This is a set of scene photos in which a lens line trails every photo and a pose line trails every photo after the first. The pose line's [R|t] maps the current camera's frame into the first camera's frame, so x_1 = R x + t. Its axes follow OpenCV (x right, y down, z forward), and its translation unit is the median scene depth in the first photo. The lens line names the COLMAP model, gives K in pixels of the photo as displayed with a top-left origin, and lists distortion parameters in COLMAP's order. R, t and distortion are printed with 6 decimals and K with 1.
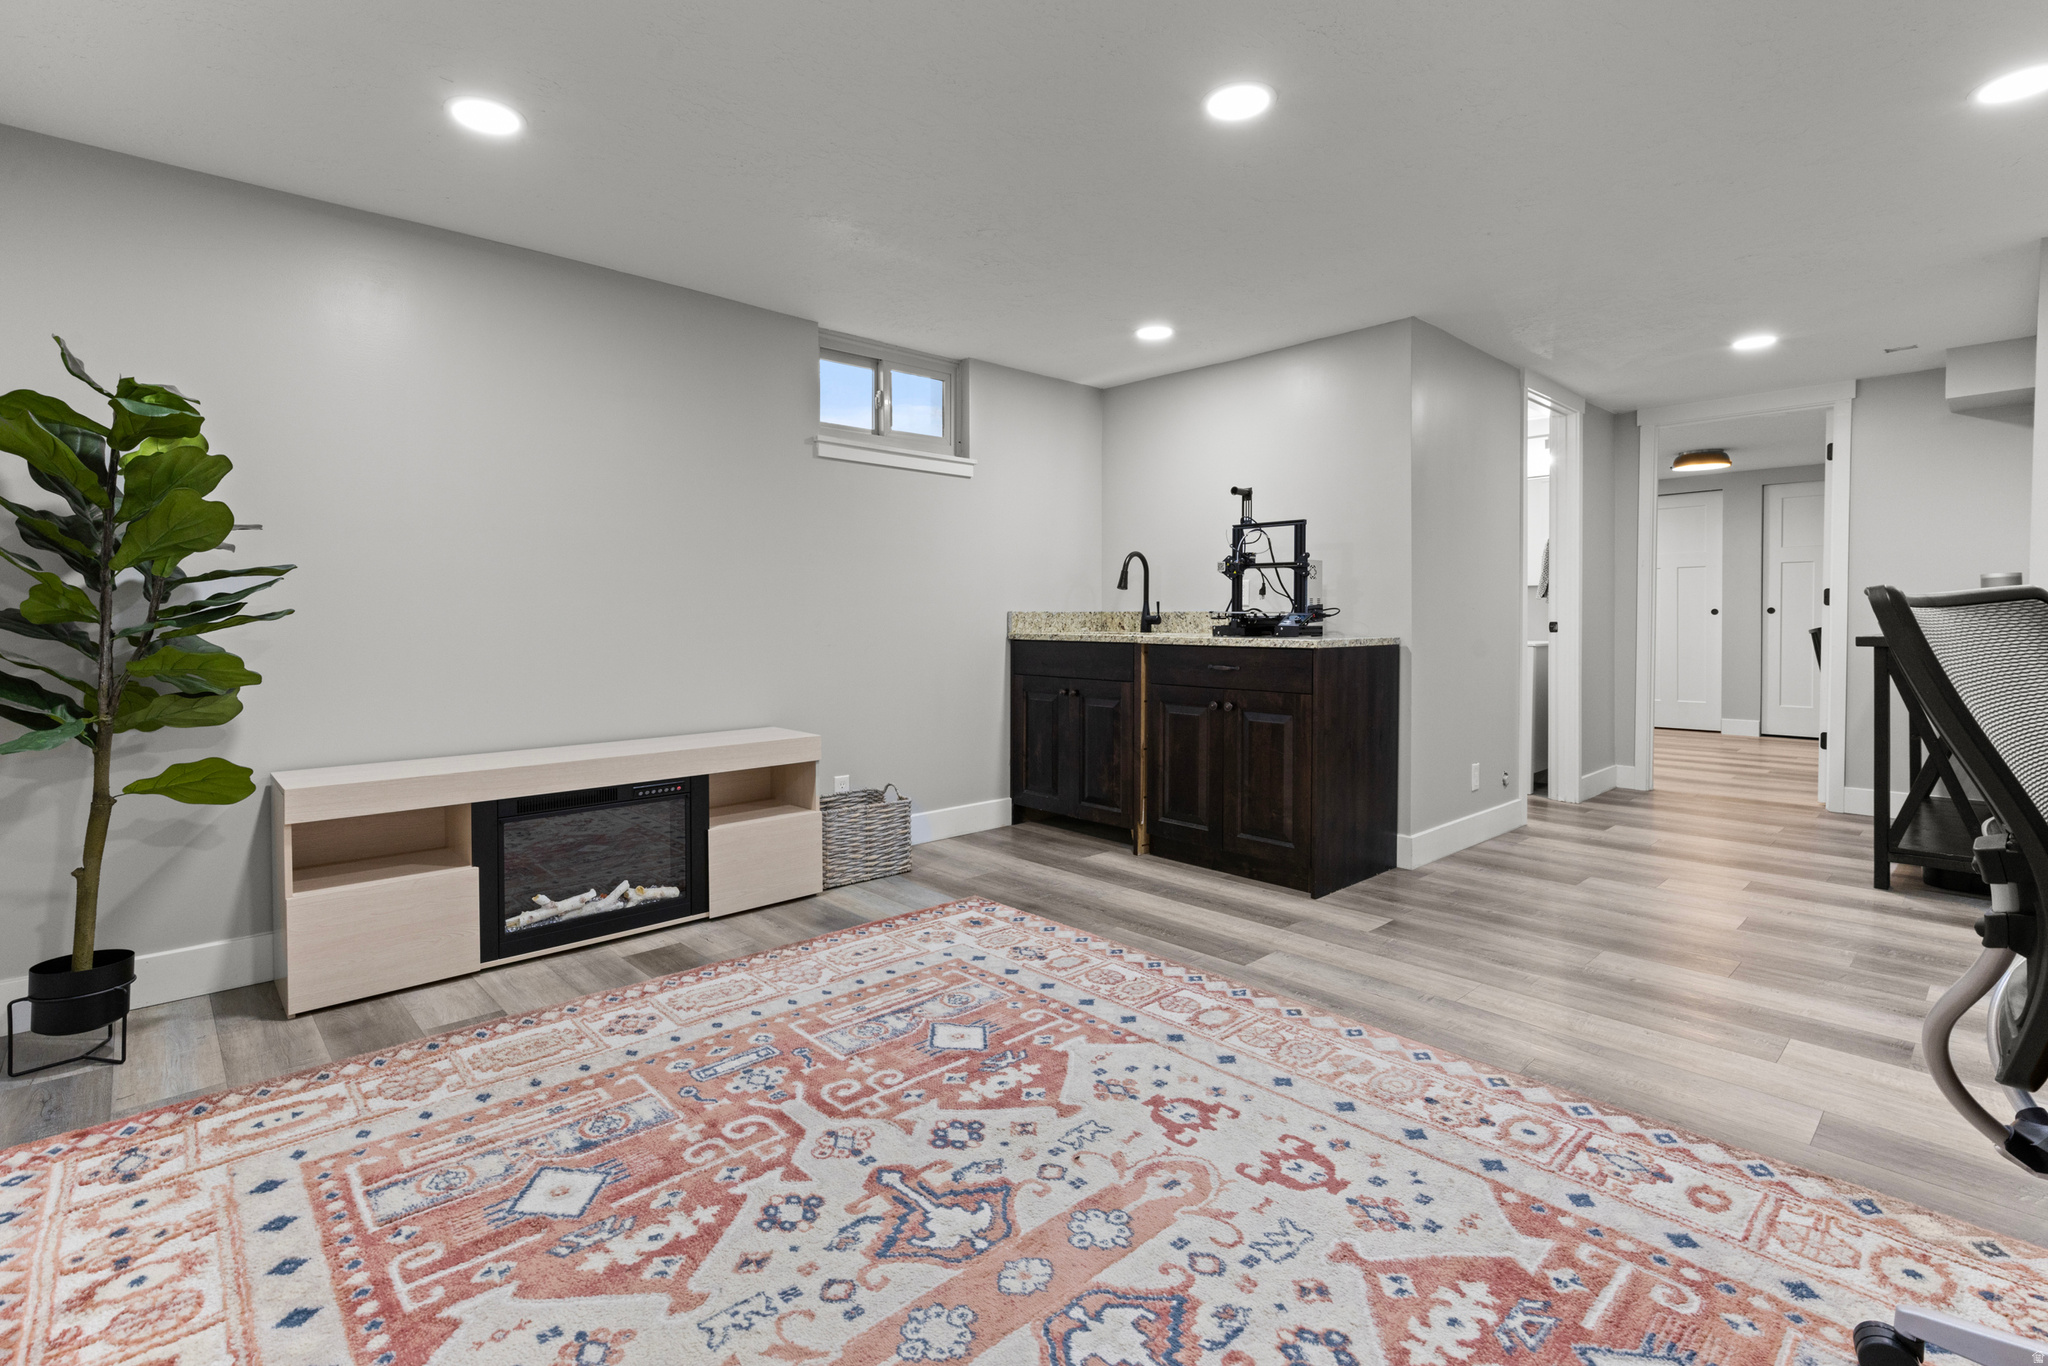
lens RADIAL K [[942.1, 0, 1013.0], [0, 942.1, 607.9], [0, 0, 1]] dist [0.002675, -0.000401]
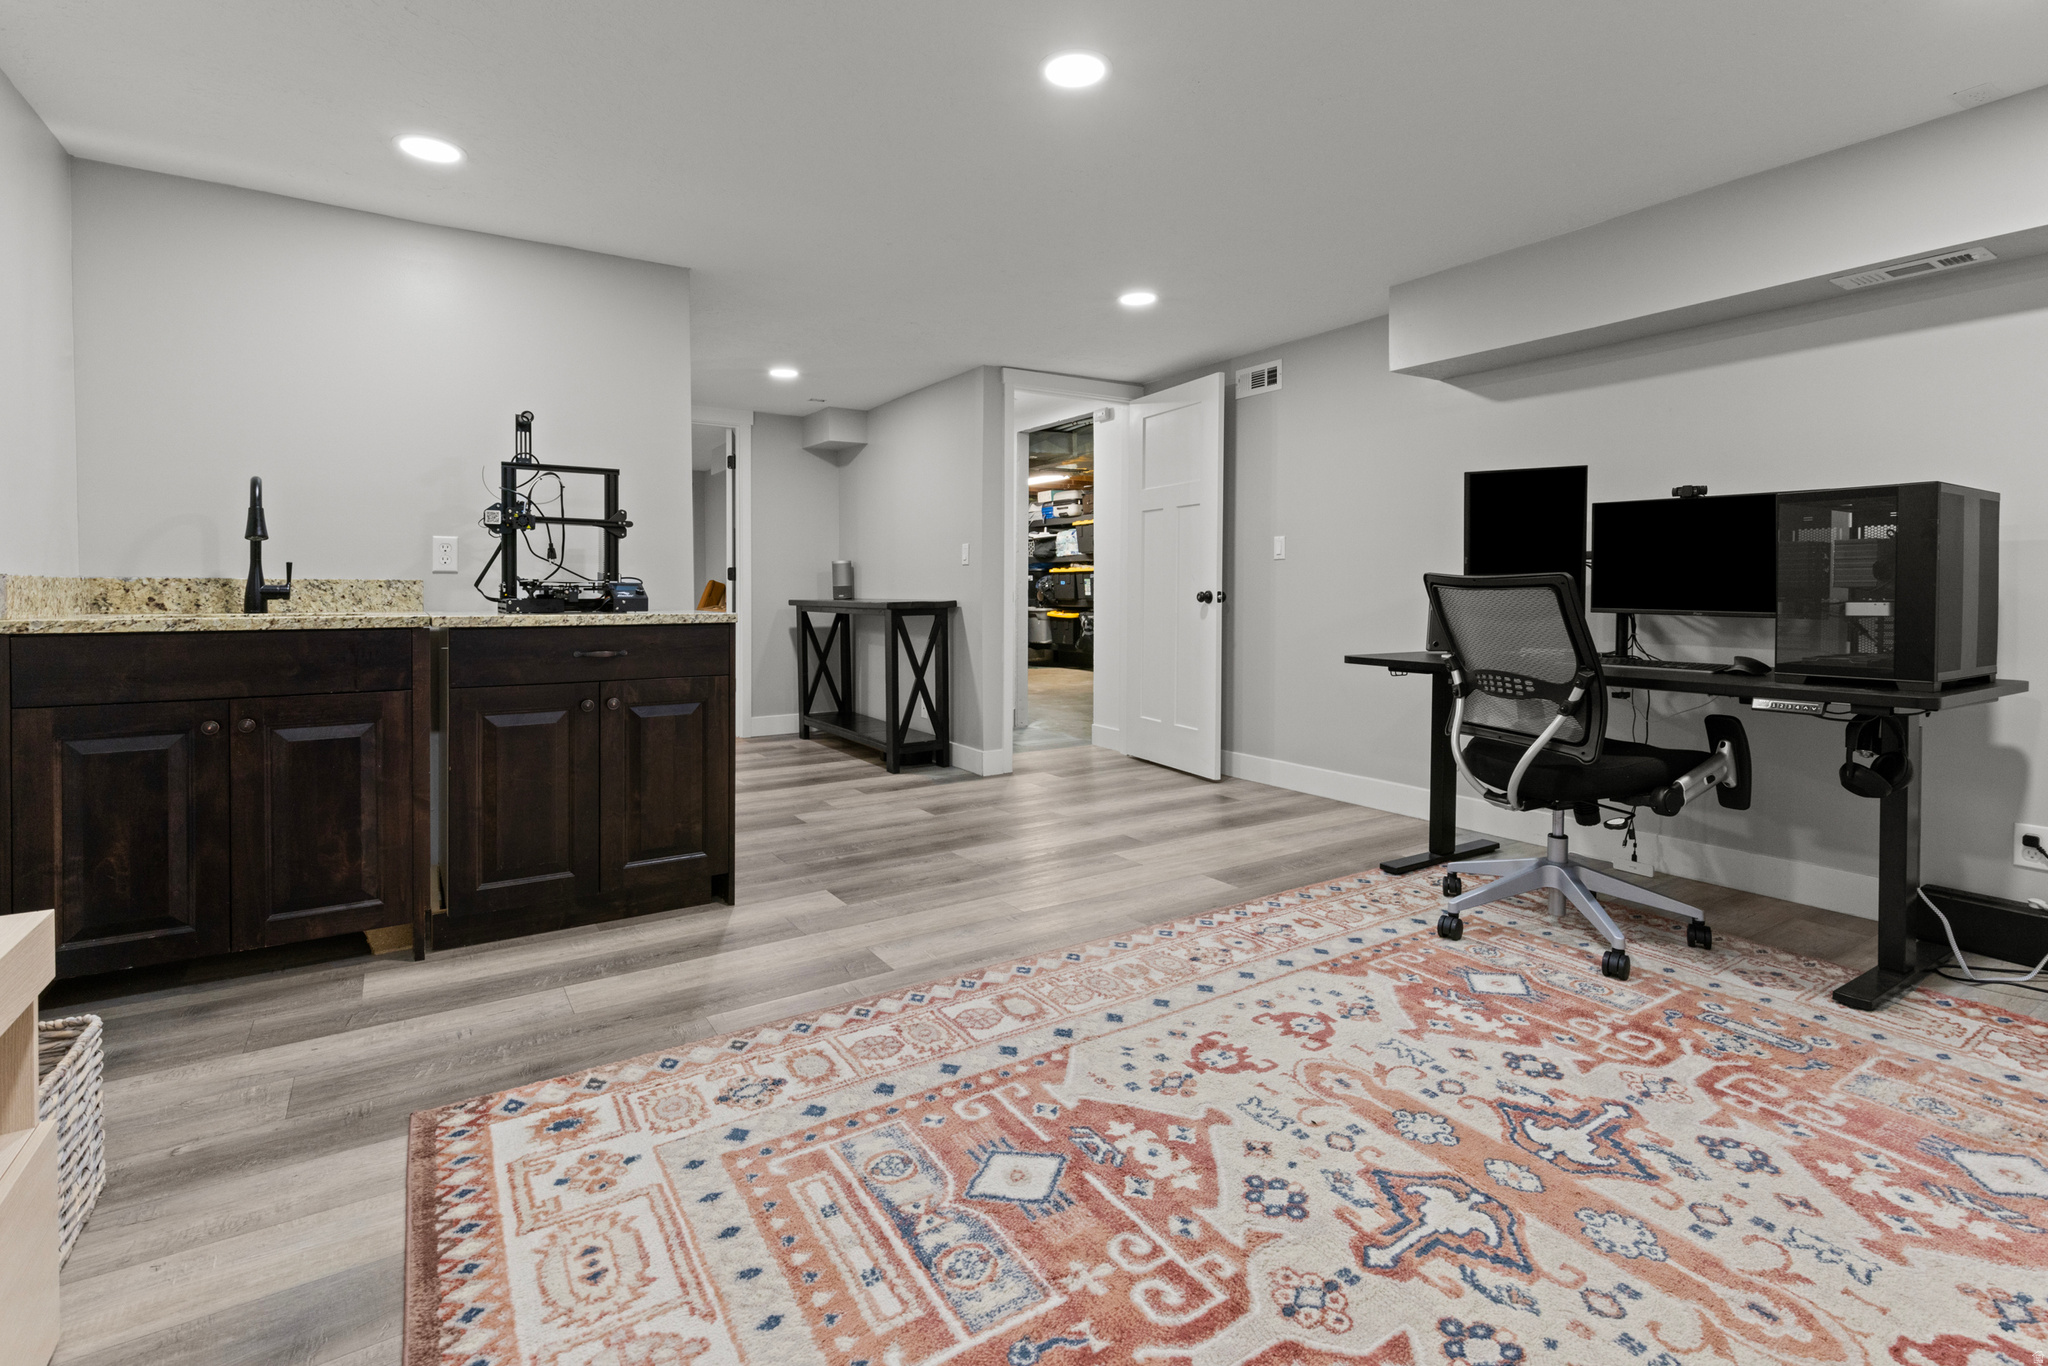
lens RADIAL K [[942.1, 0, 1001.4], [0, 942.1, 596.0], [0, 0, 1]] dist [0.002675, -0.000401]
pose [[0.186135, -0.008822, 0.982485, -0.752944], [-0.007965, 0.999913, 0.010487, 0.010231], [-0.982492, -0.009778, 0.186048, 0.882011]]
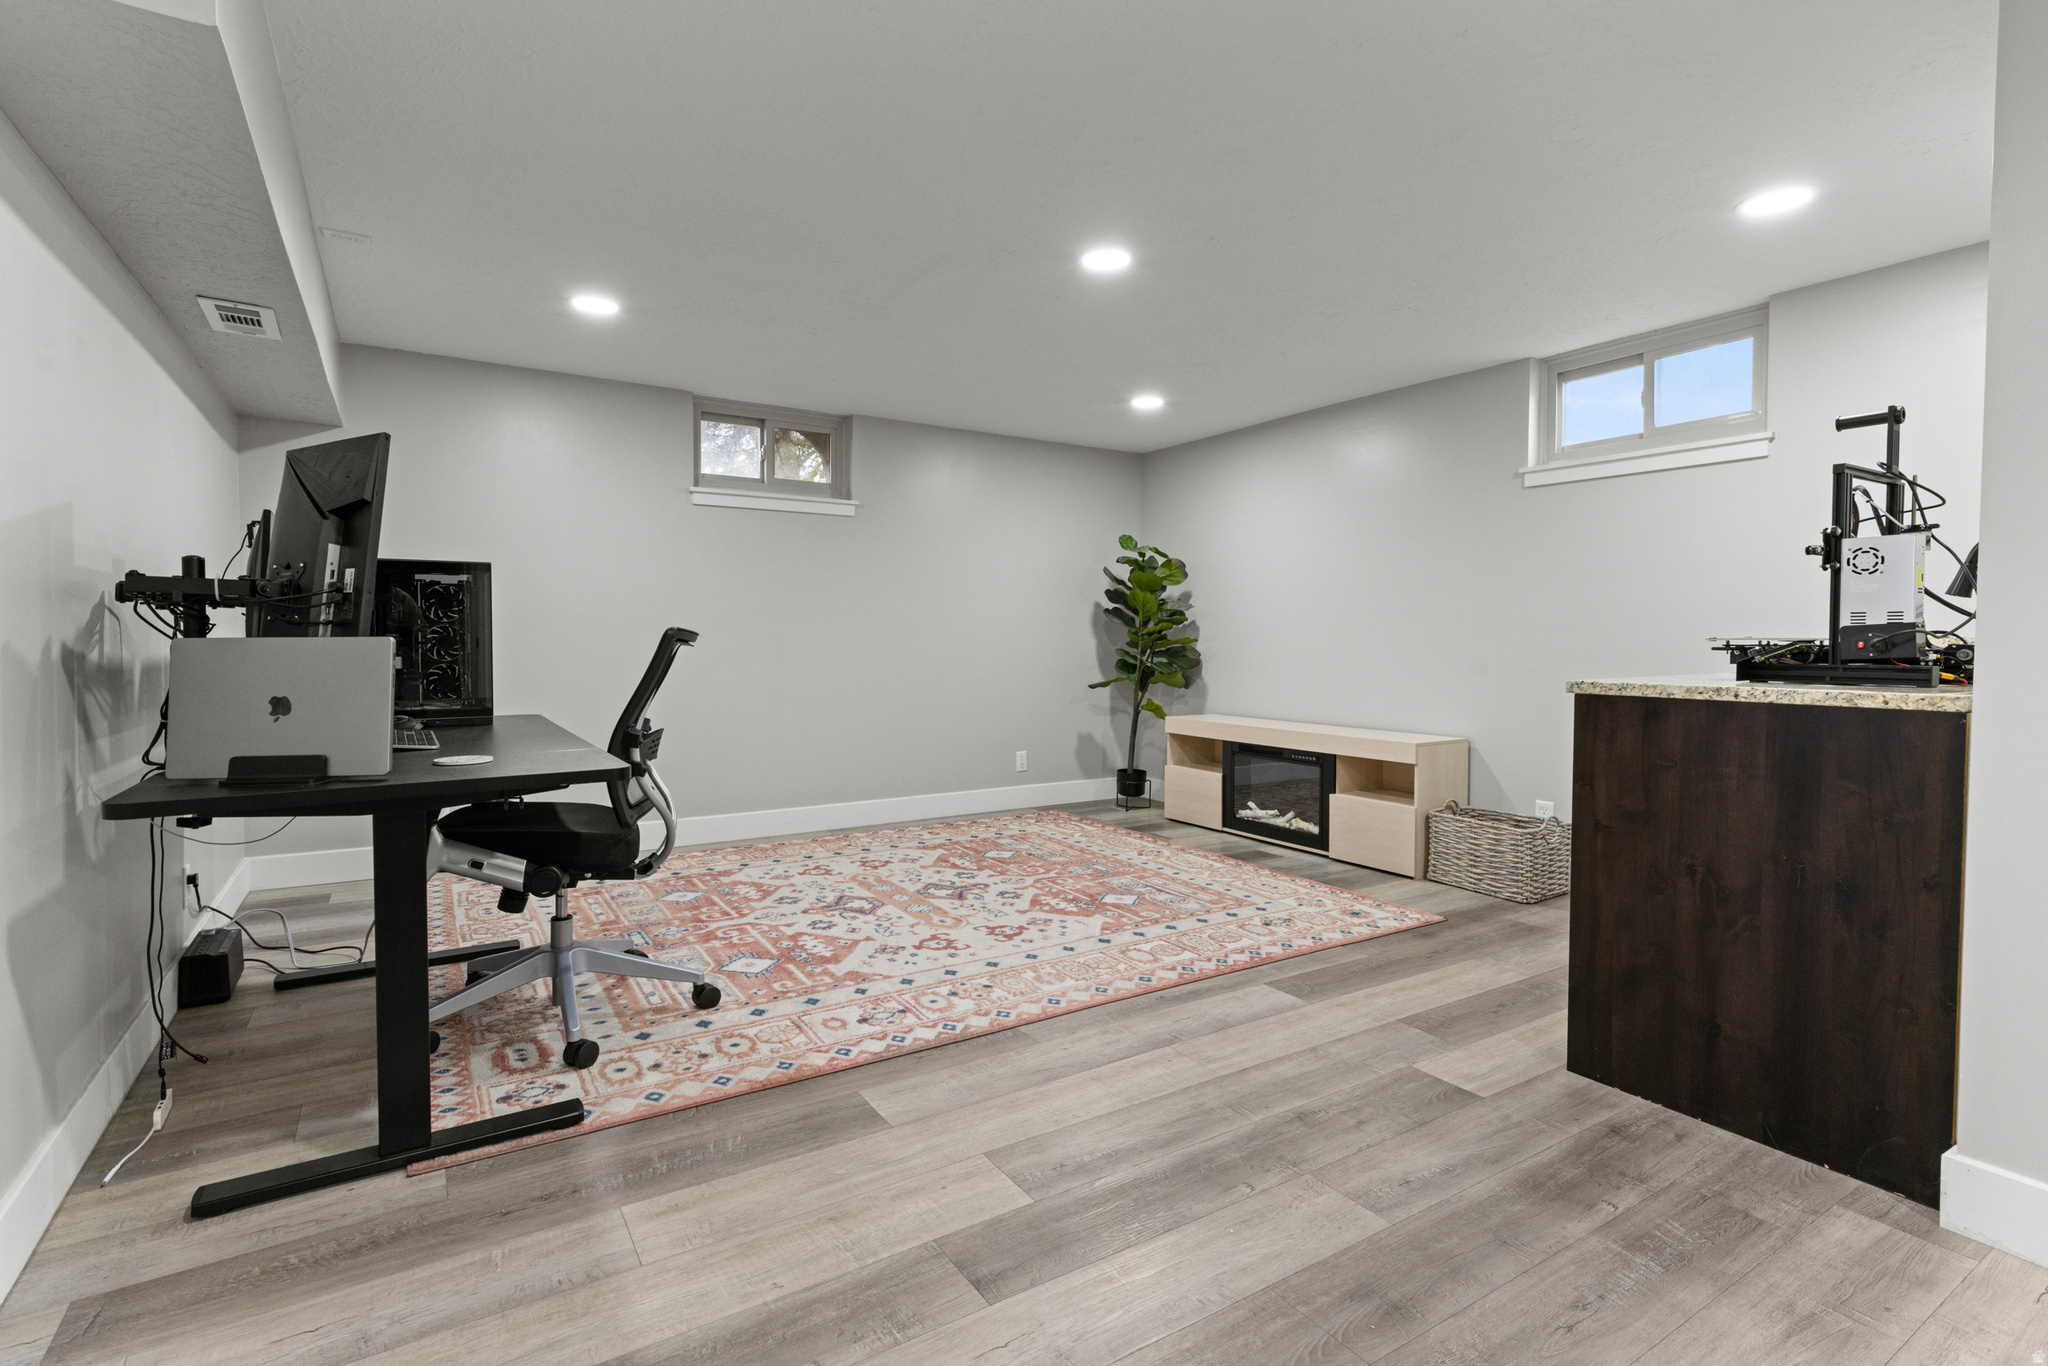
lens RADIAL K [[942.1, 0, 1022.3], [0, 942.1, 671.3], [0, 0, 1]] dist [0.002675, -0.000401]
pose [[-0.168365, 0.037079, -0.985027, 1.529190], [0.004939, 0.999311, 0.036773, 0.008493], [0.985712, 0.001326, -0.168432, 1.103524]]
